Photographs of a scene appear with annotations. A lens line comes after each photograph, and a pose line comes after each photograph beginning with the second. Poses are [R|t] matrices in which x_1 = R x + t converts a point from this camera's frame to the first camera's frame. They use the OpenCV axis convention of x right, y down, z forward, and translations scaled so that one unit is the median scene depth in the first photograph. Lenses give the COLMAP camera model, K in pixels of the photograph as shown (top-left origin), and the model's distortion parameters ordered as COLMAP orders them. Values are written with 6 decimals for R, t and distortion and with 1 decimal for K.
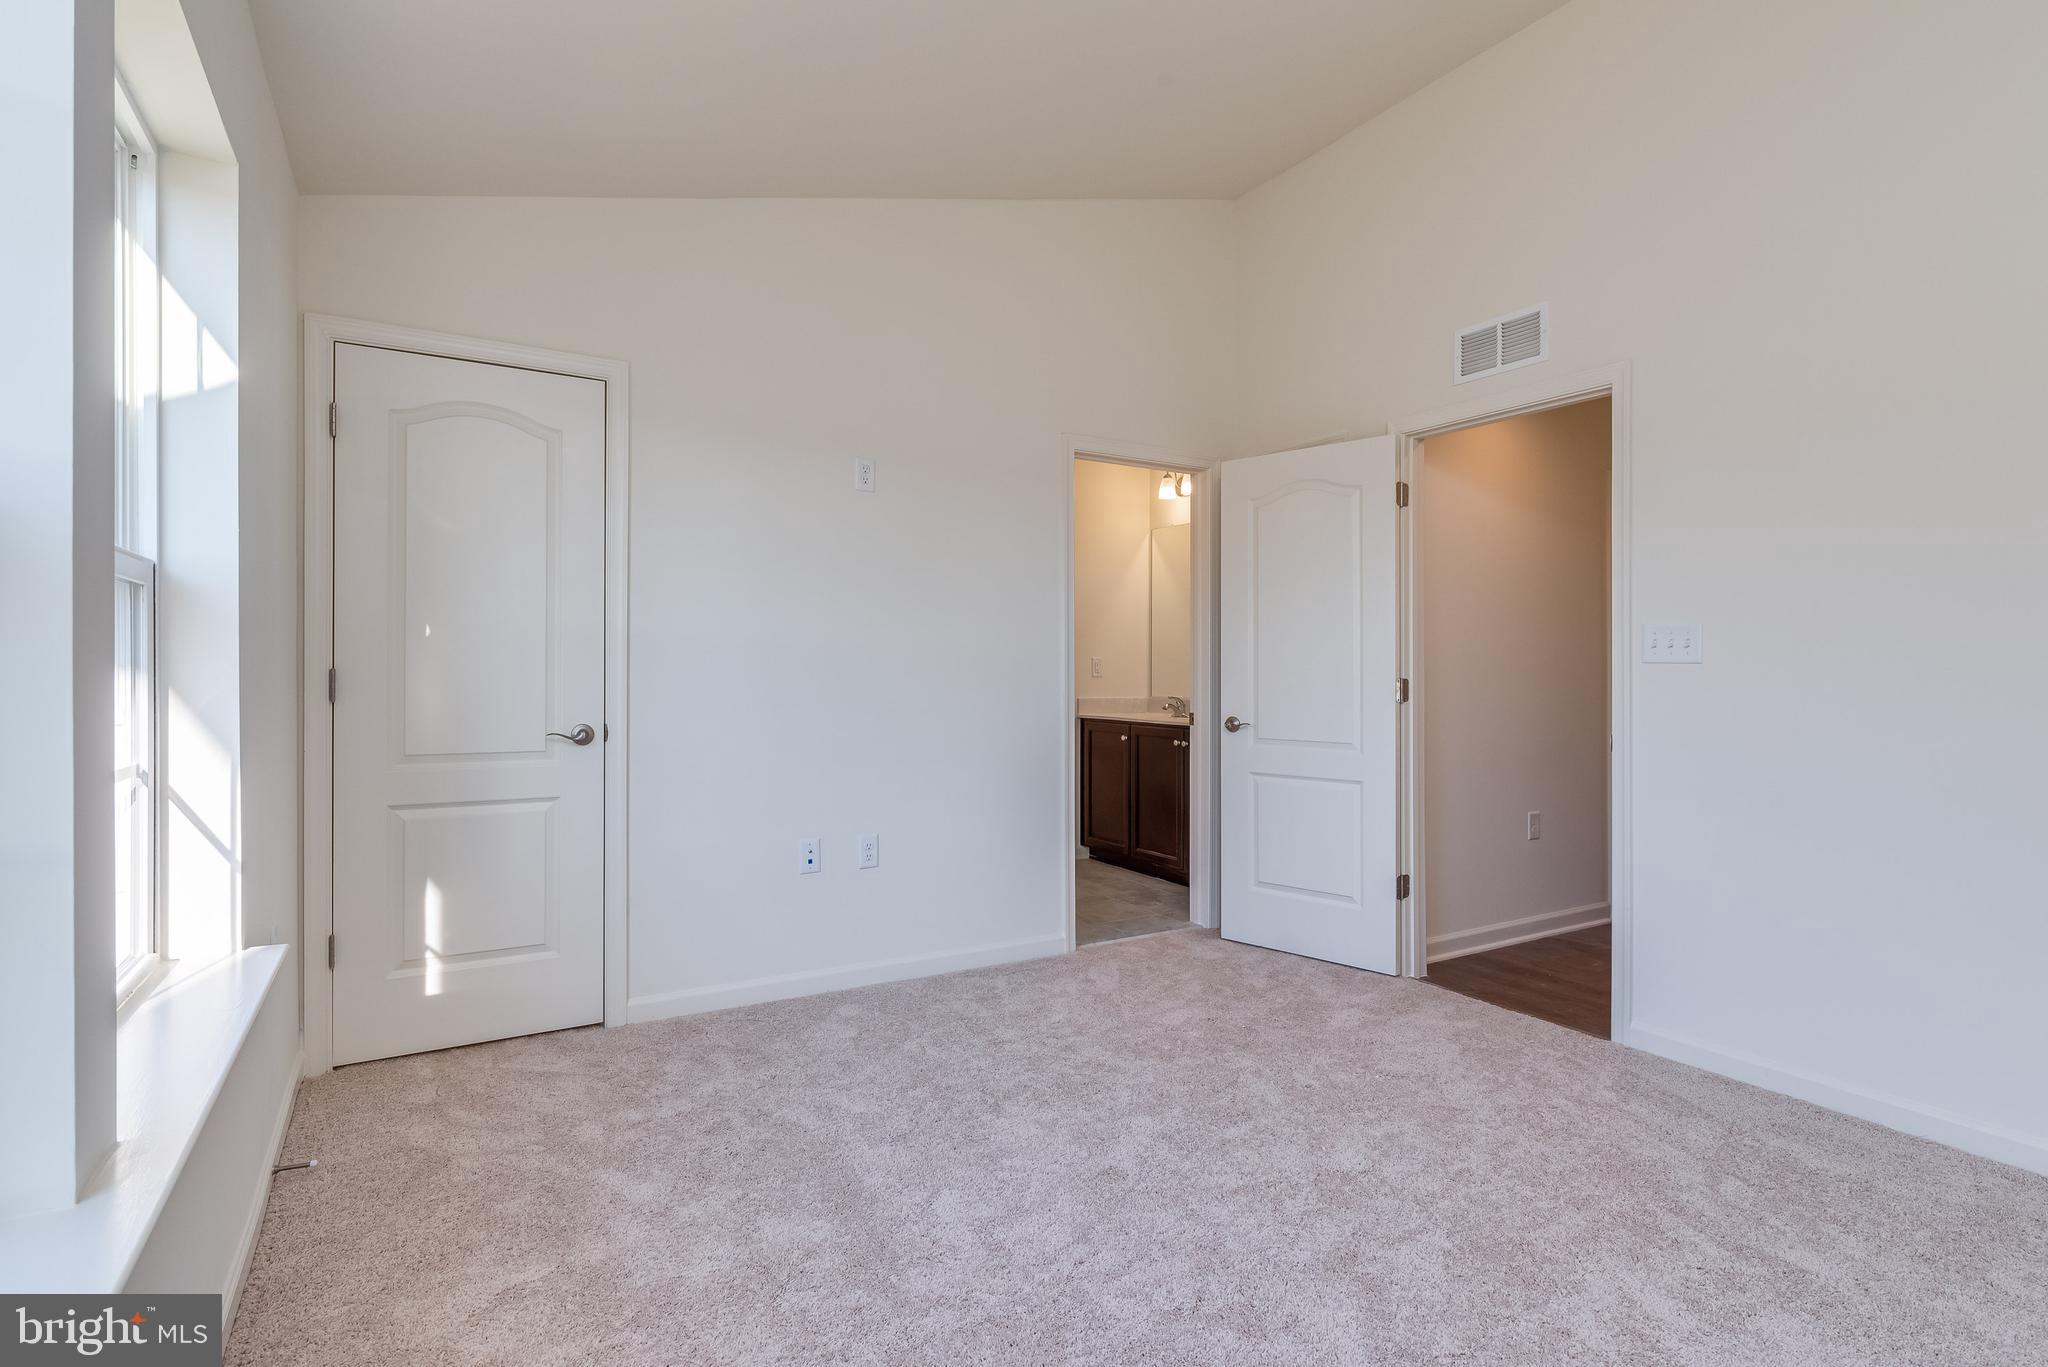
lens RADIAL K [[997.4, 0, 1033.7], [0, 997.4, 680.7], [0, 0, 1]] dist [-0.006808, 0.001231]
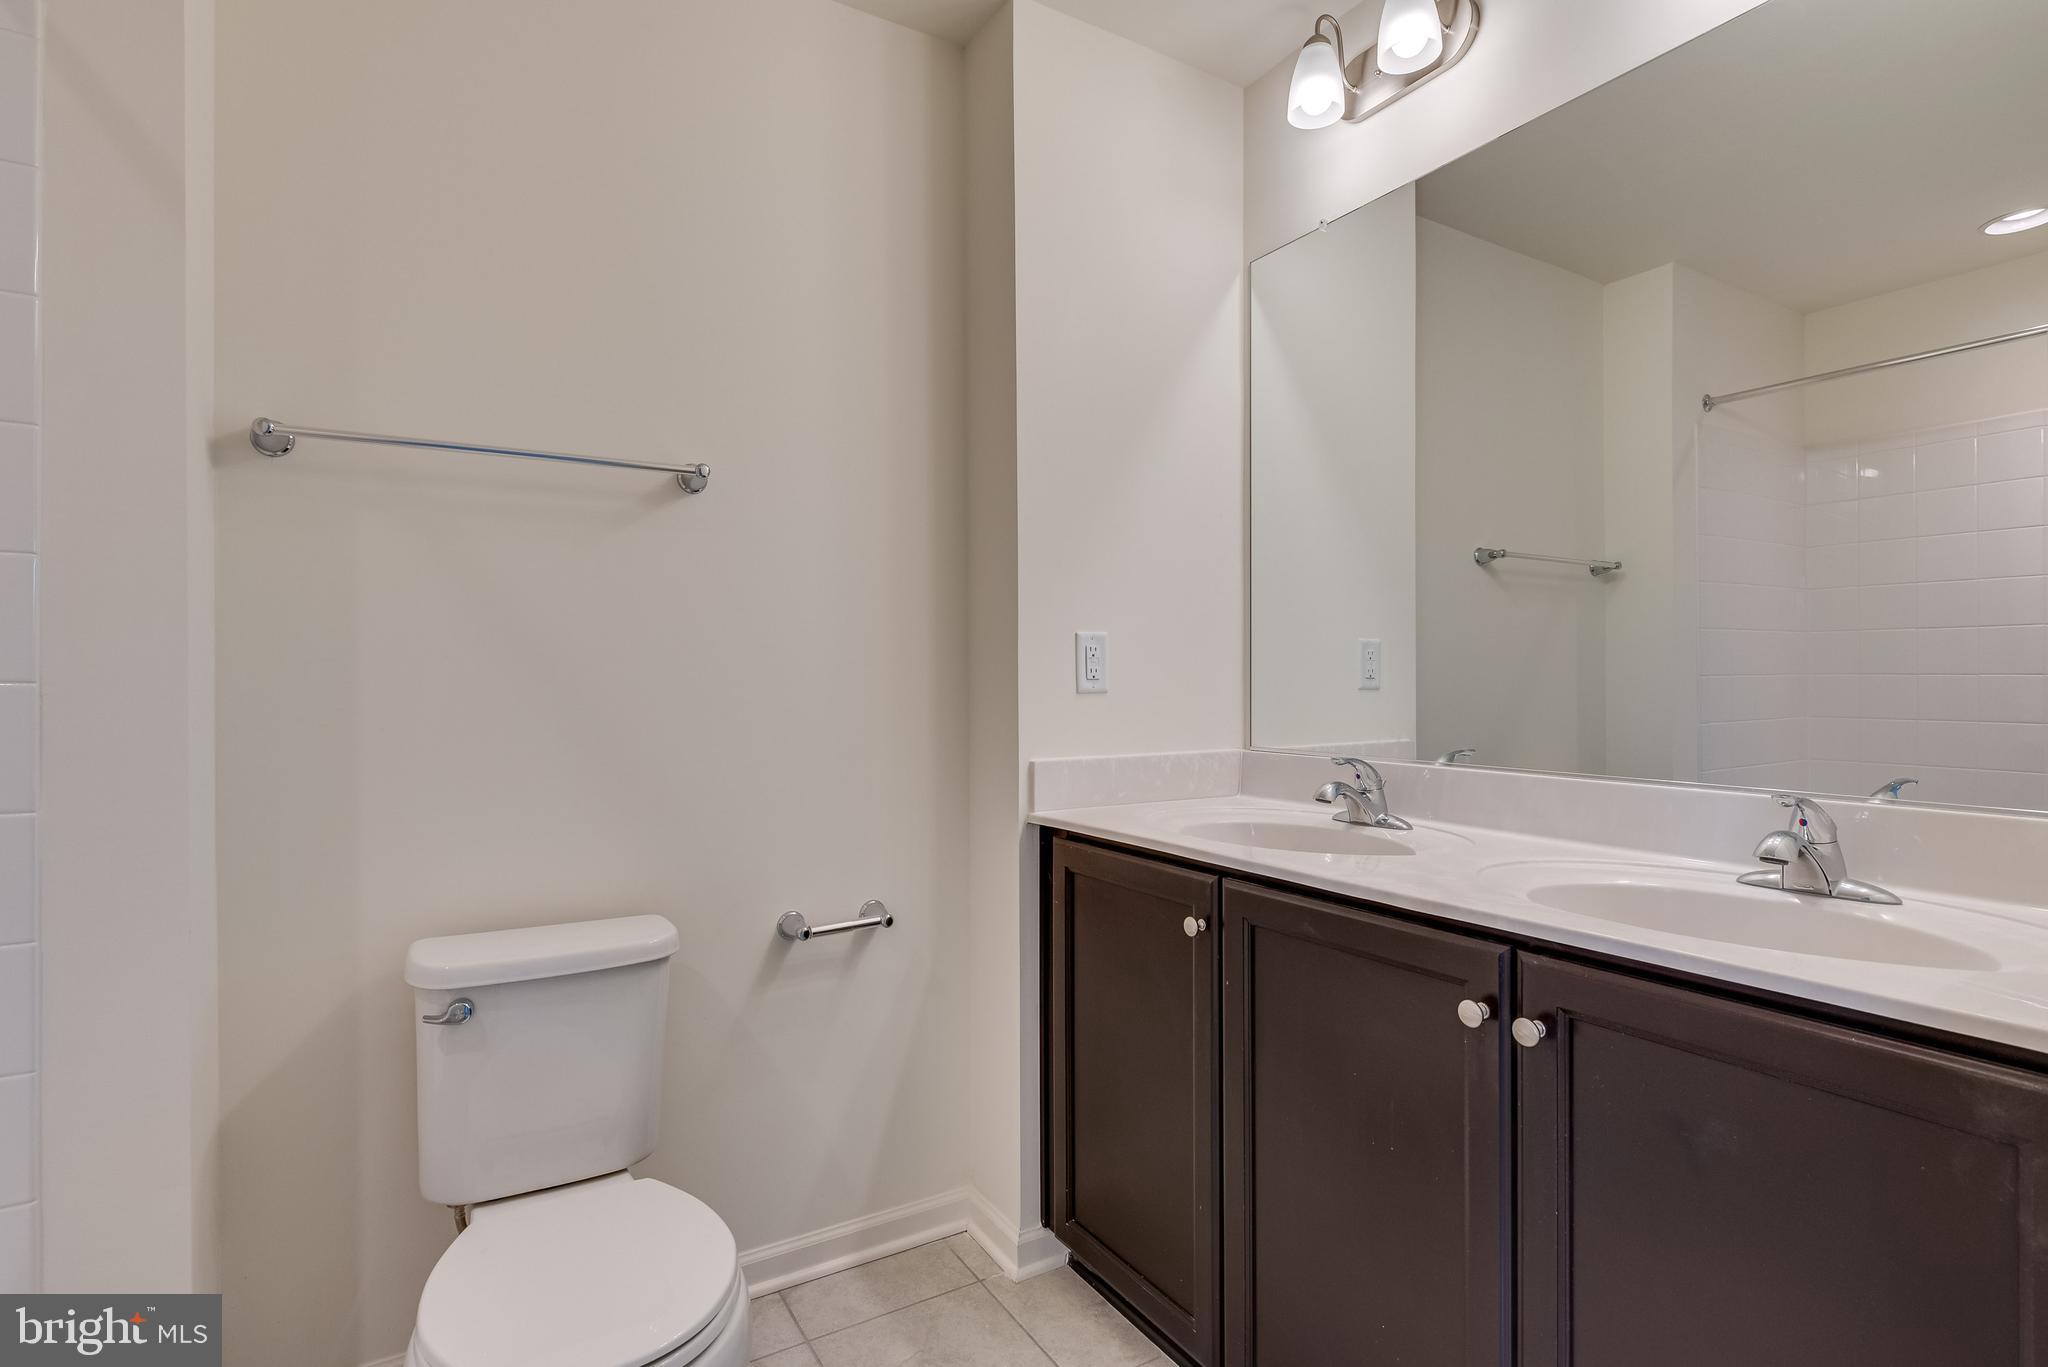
lens RADIAL K [[997.4, 0, 1035.3], [0, 997.4, 683.1], [0, 0, 1]] dist [-0.006808, 0.001231]
pose [[0.999985, -0.001566, 0.005273, 0.044349], [0.001524, 0.999967, 0.008017, -0.008427], [-0.005286, -0.008009, 0.999954, 0.698112]]
